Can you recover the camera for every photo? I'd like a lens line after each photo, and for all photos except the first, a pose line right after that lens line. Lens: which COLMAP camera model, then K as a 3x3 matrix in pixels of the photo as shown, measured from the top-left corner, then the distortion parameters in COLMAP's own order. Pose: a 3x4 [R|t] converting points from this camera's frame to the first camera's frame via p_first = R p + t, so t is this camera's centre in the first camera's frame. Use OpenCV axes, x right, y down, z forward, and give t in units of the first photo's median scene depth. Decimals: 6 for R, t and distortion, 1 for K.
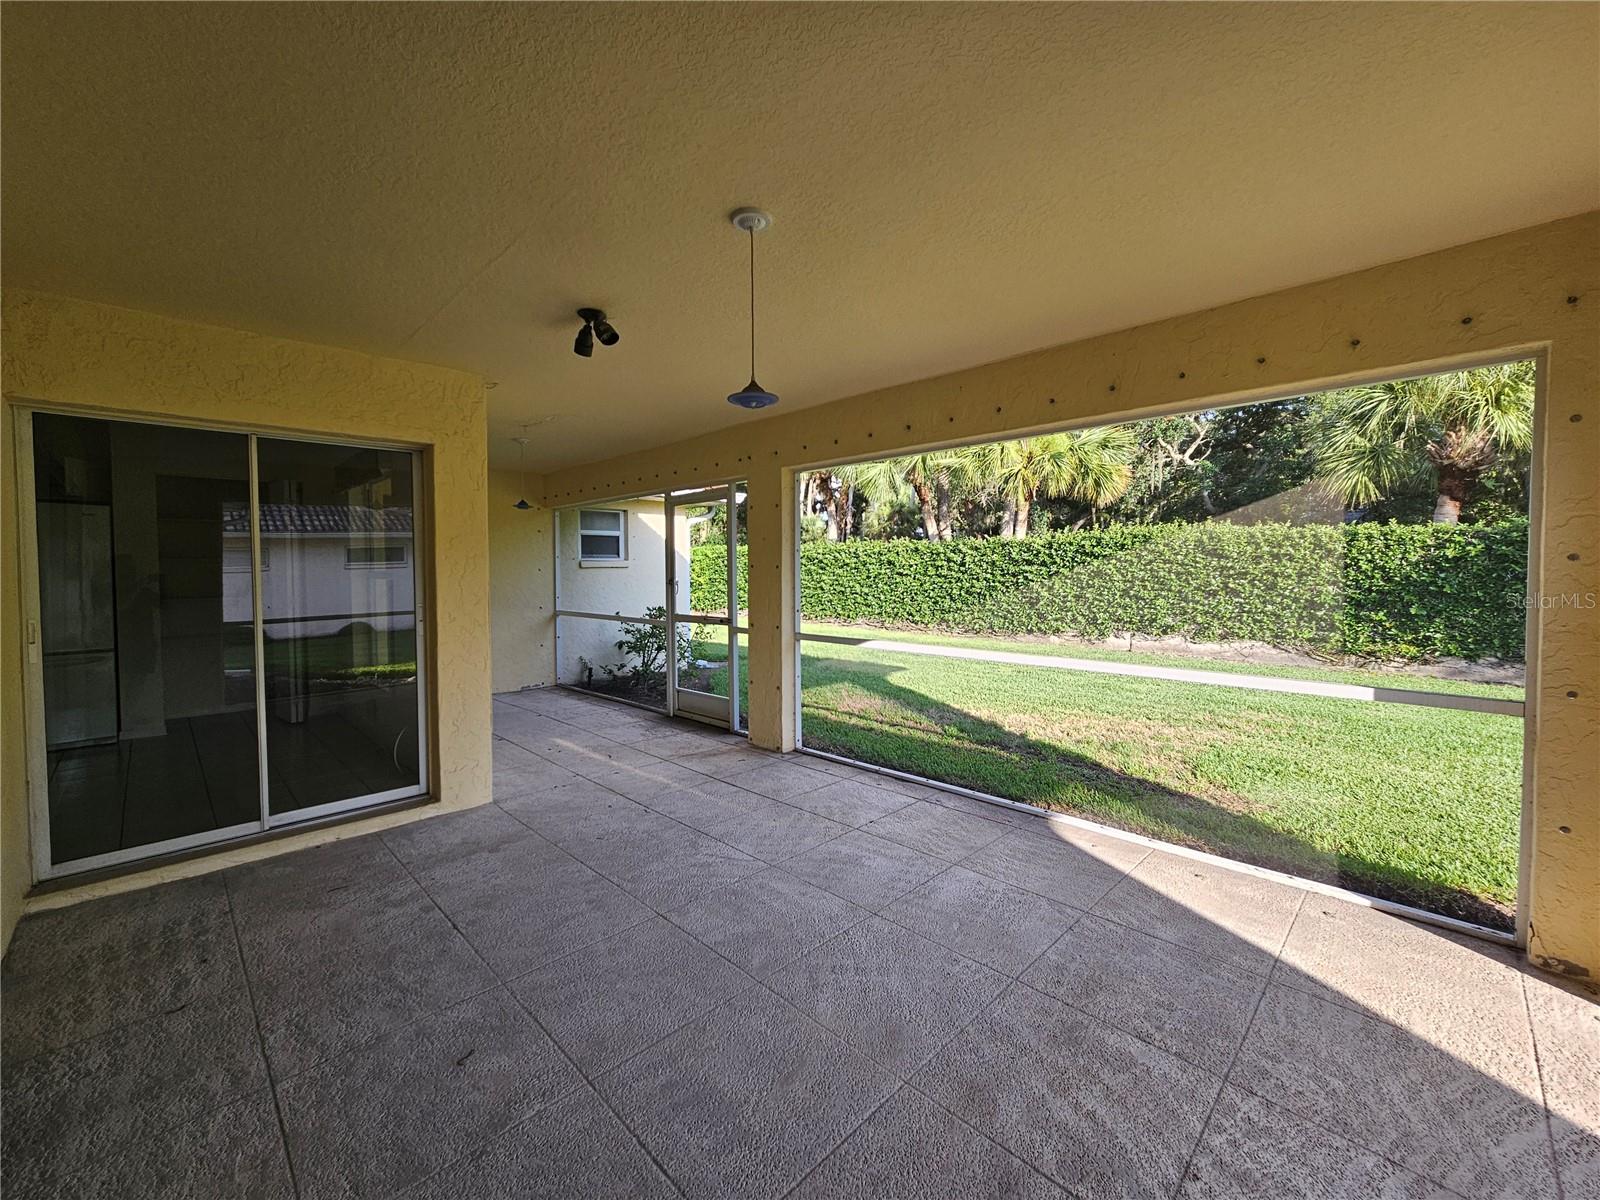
lens RADIAL K [[657.1, 0, 803.8], [0, 657.1, 588.4], [0, 0, 1]] dist [0.000373, 0.000181]
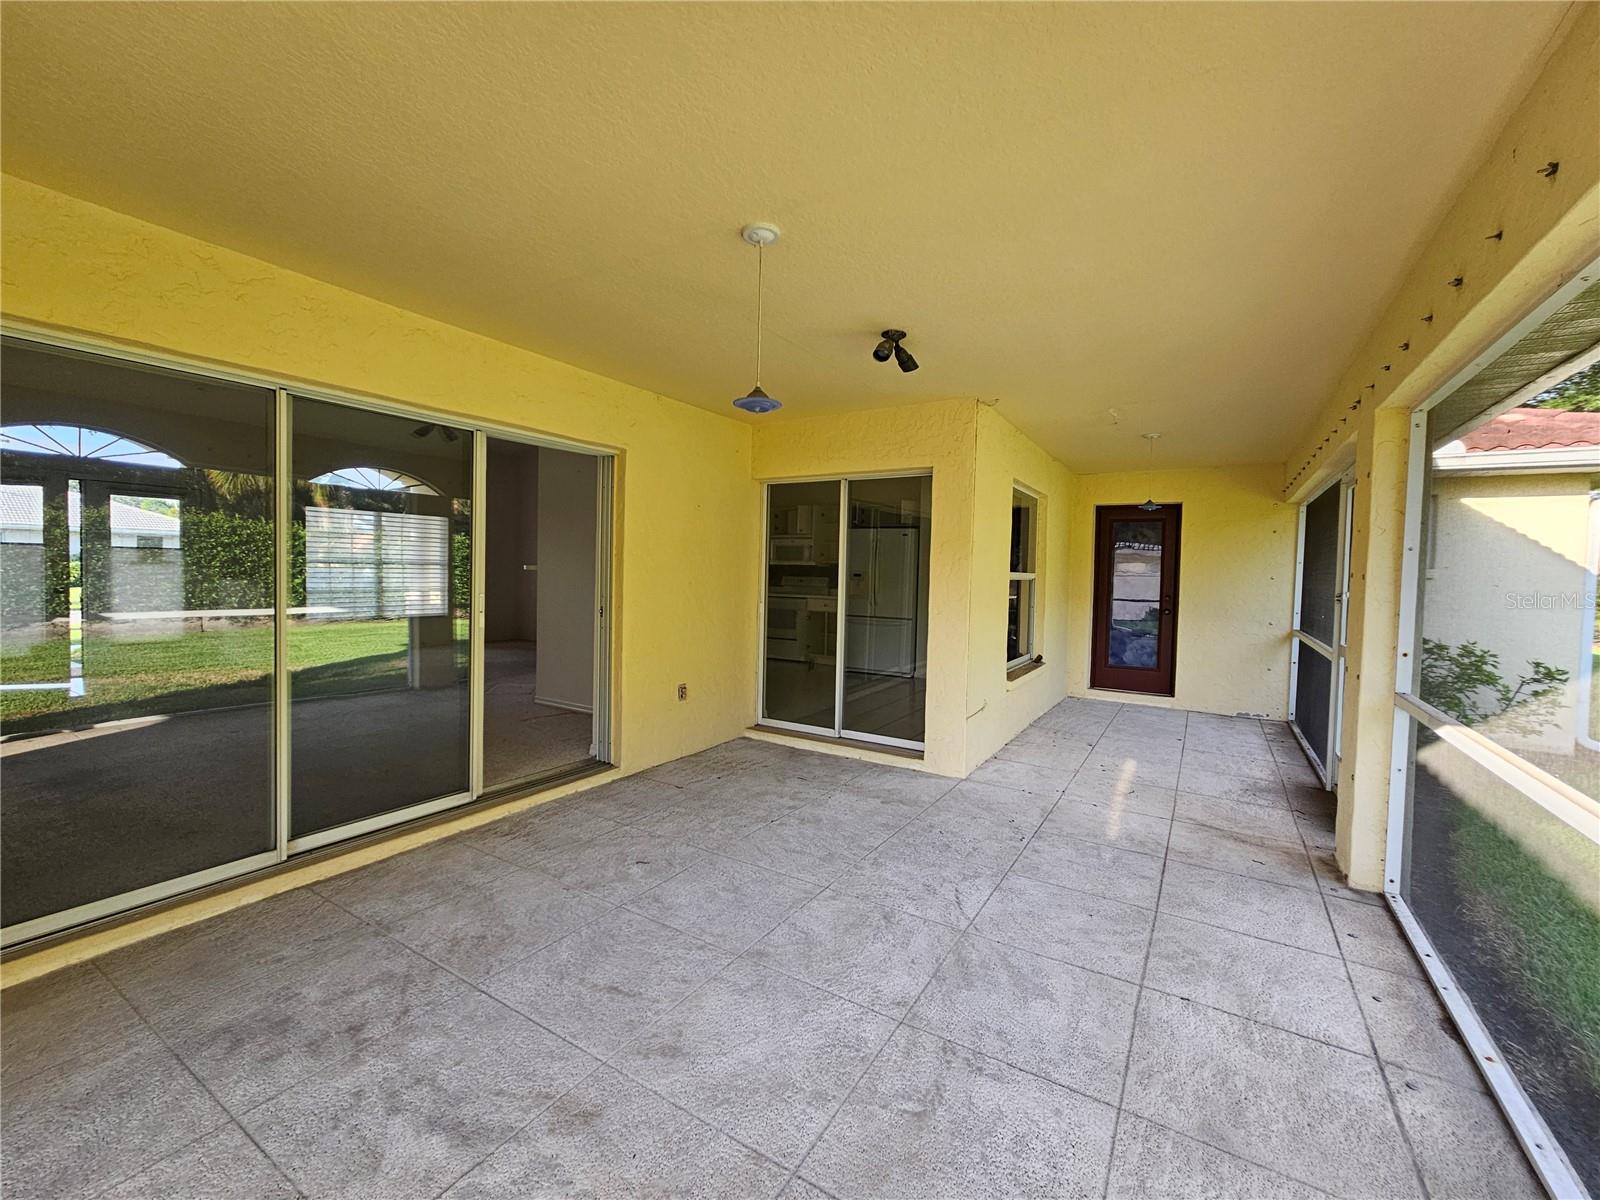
lens RADIAL K [[657.1, 0, 803.8], [0, 657.1, 588.4], [0, 0, 1]] dist [0.000373, 0.000181]
pose [[0.231692, 0.039170, -0.972000, 0.418590], [-0.052584, 0.998232, 0.027693, -0.011020], [0.971367, 0.044695, 0.233342, 0.361316]]
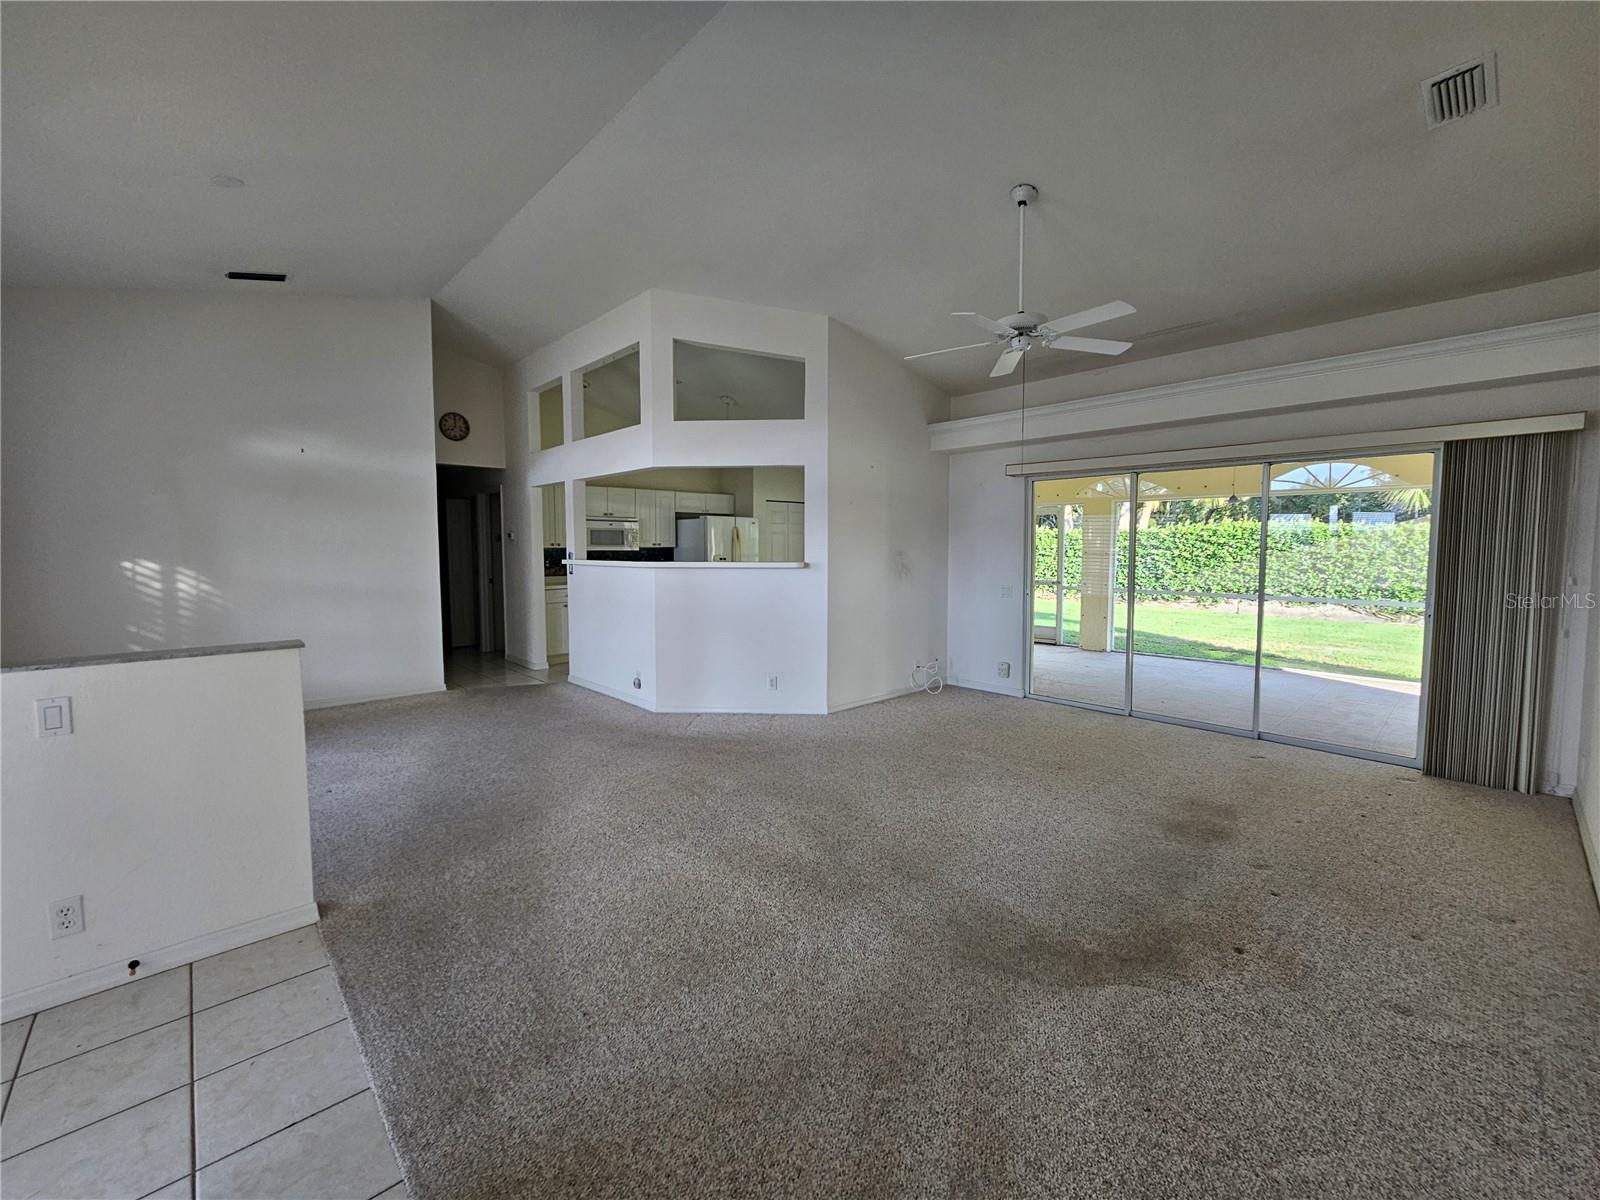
lens RADIAL K [[657.1, 0, 803.8], [0, 657.1, 588.4], [0, 0, 1]] dist [0.000373, 0.000181]
pose [[0.999593, 0.008956, -0.027088, -0.840802], [-0.008041, 0.999400, 0.033678, 0.011433], [0.027374, -0.033447, 0.999066, -0.889601]]
